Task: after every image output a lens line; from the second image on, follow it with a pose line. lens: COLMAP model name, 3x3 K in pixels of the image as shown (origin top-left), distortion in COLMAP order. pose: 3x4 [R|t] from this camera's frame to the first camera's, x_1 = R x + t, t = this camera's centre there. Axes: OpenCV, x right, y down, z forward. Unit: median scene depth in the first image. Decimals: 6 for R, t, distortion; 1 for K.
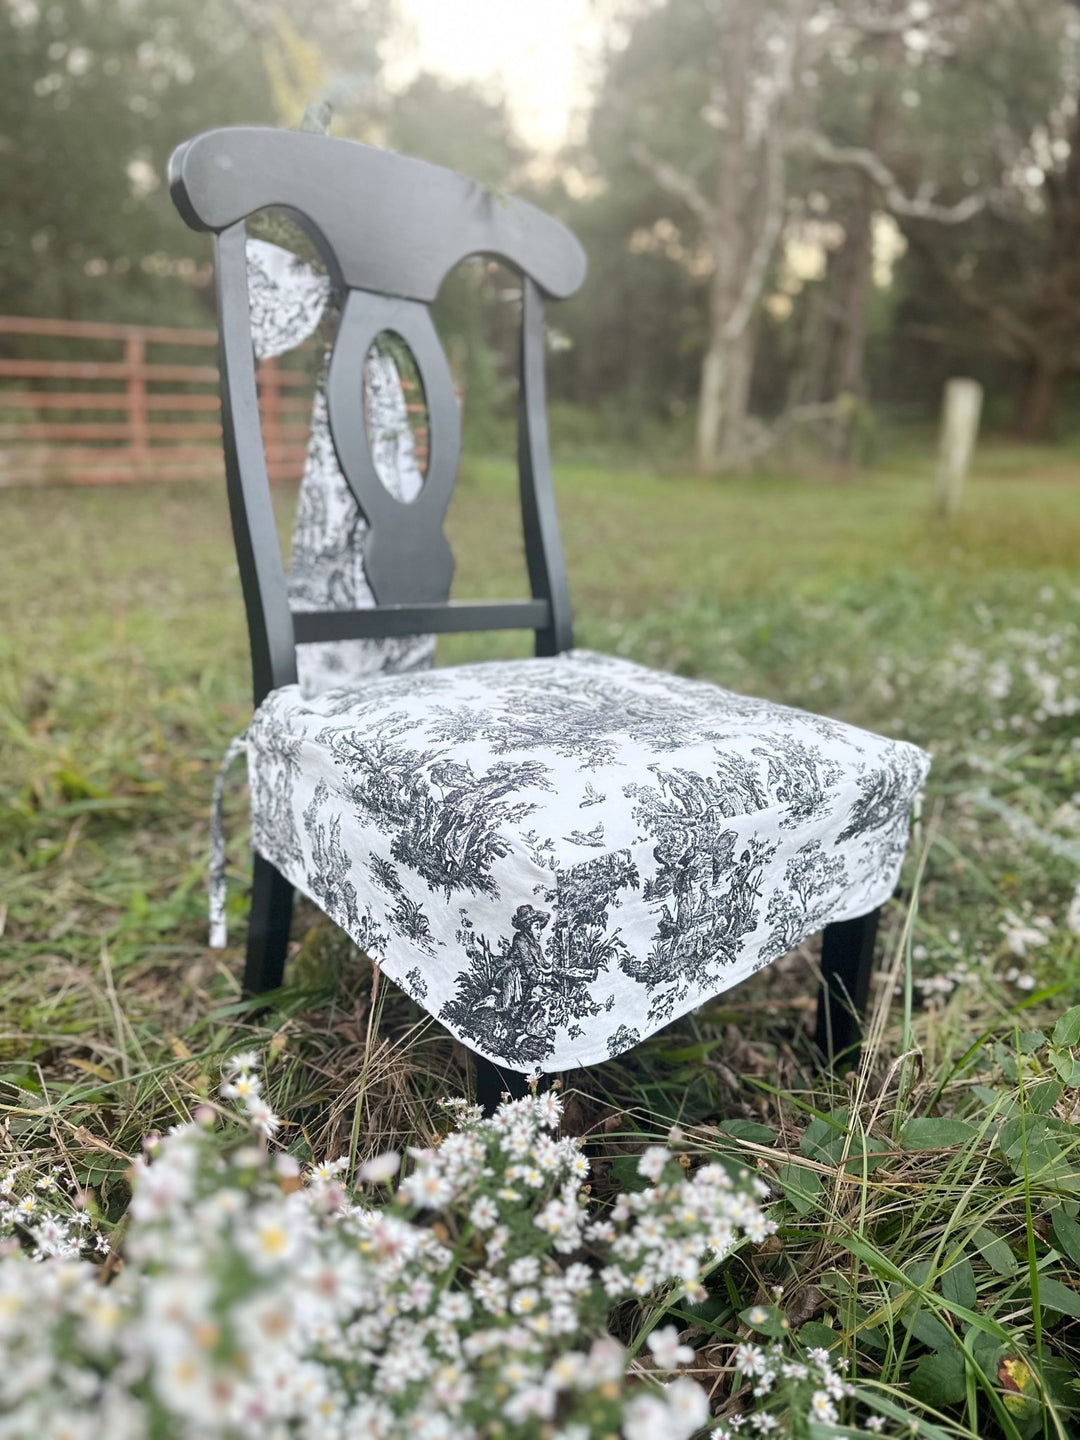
lens RADIAL K [[1033.1, 0, 527.5], [0, 1033.1, 718.8], [0, 0, 1]] dist [0.123635, -0.176668]
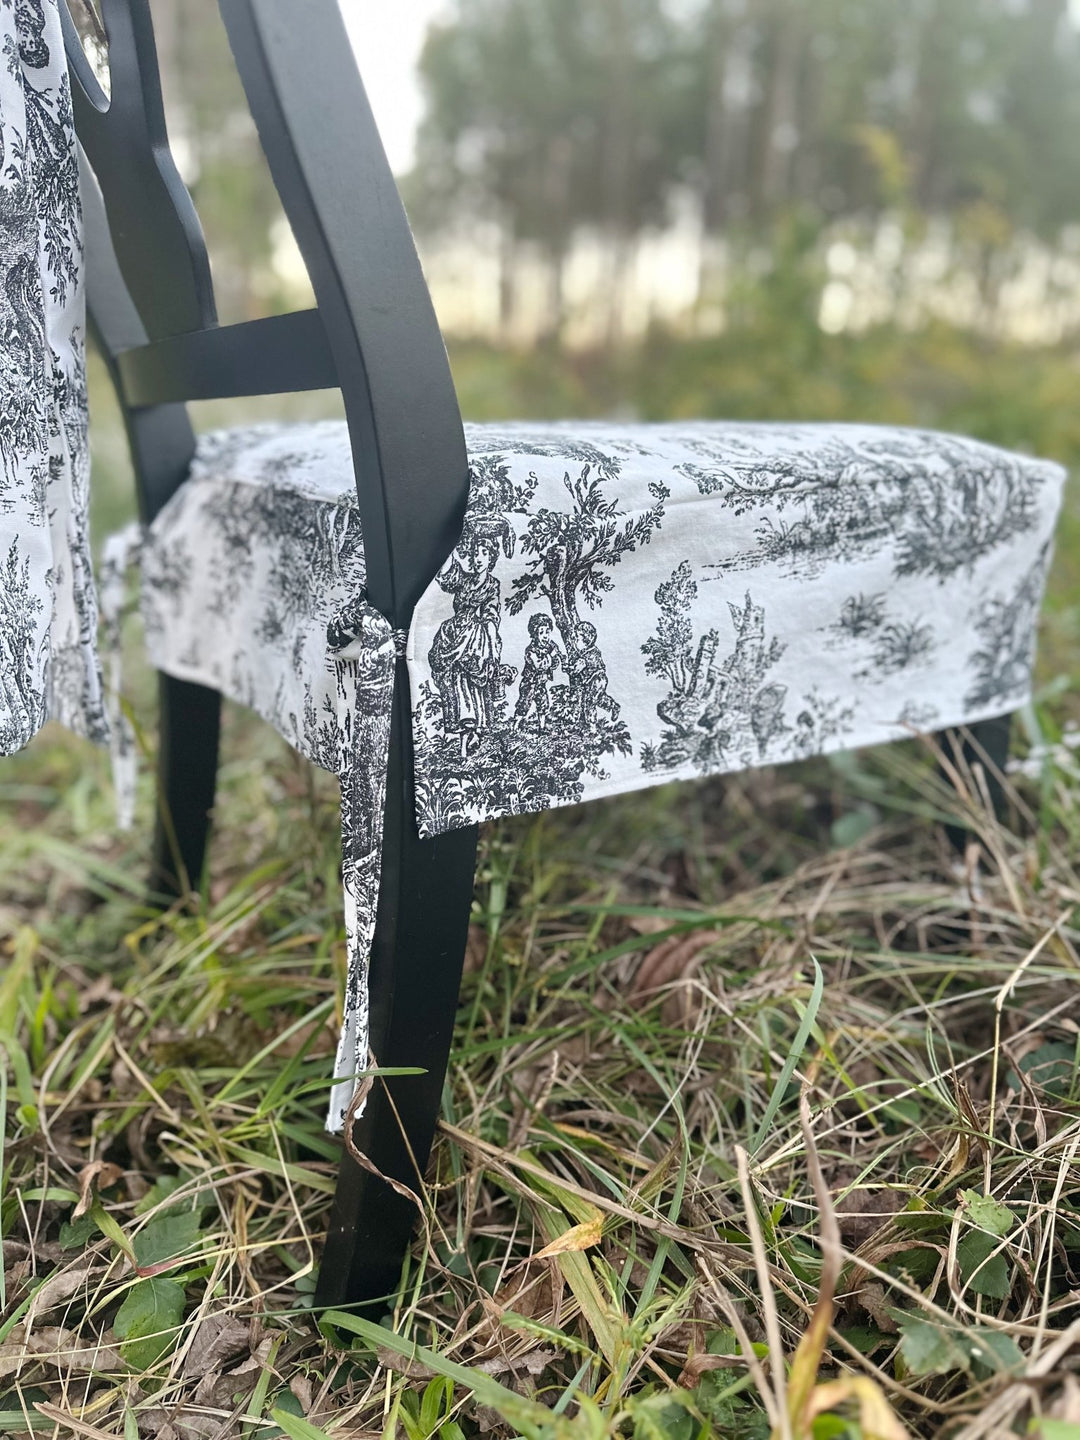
lens RADIAL K [[1033.1, 0, 527.5], [0, 1033.1, 718.8], [0, 0, 1]] dist [0.123635, -0.176668]
pose [[0.100009, -0.335467, 0.936728, -0.905235], [0.259498, 0.917660, 0.300933, -0.071981], [-0.960551, 0.212983, 0.178827, 1.135910]]
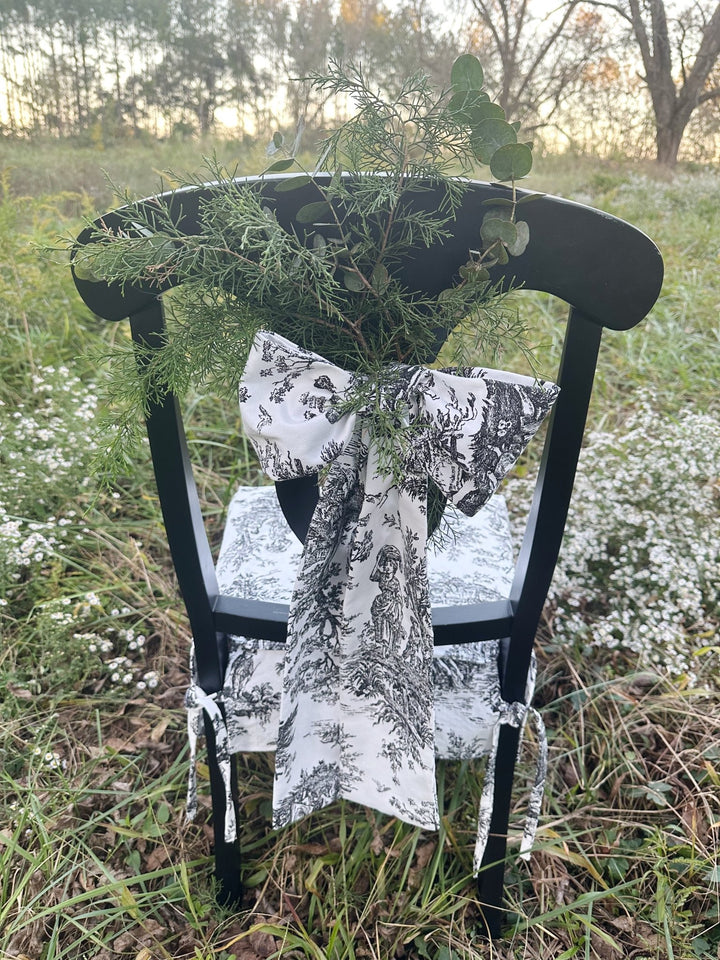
lens RADIAL K [[713.8, 0, 359.6], [0, 713.8, 462.0], [0, 0, 1]] dist [-0.000373, -0.004629]
pose [[-0.733245, -0.340480, 0.588579, -0.676873], [0.108440, 0.795970, 0.595543, -0.943577], [-0.671262, 0.500504, -0.546720, 1.888786]]
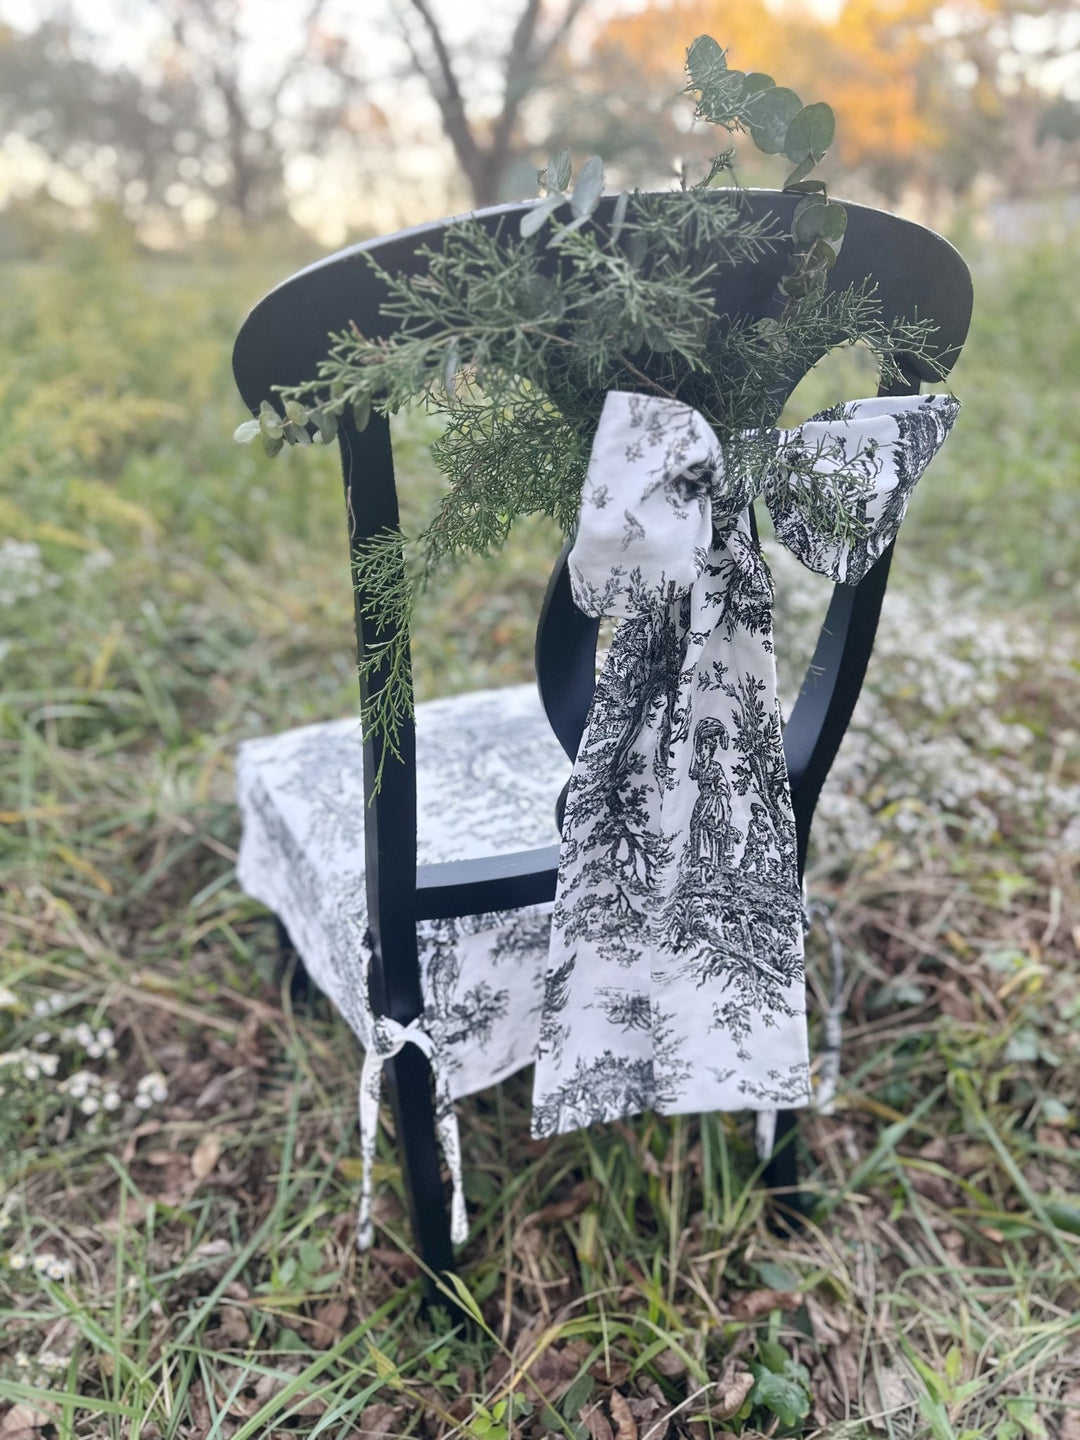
lens RADIAL K [[1051.9, 0, 533.1], [0, 1051.9, 716.2], [0, 0, 1]] dist [0.082664, -0.110902]
pose [[-0.950555, -0.163354, 0.264122, -0.332893], [0.043104, 0.772852, 0.633120, -0.940490], [-0.307550, 0.613200, -0.727598, 2.170982]]
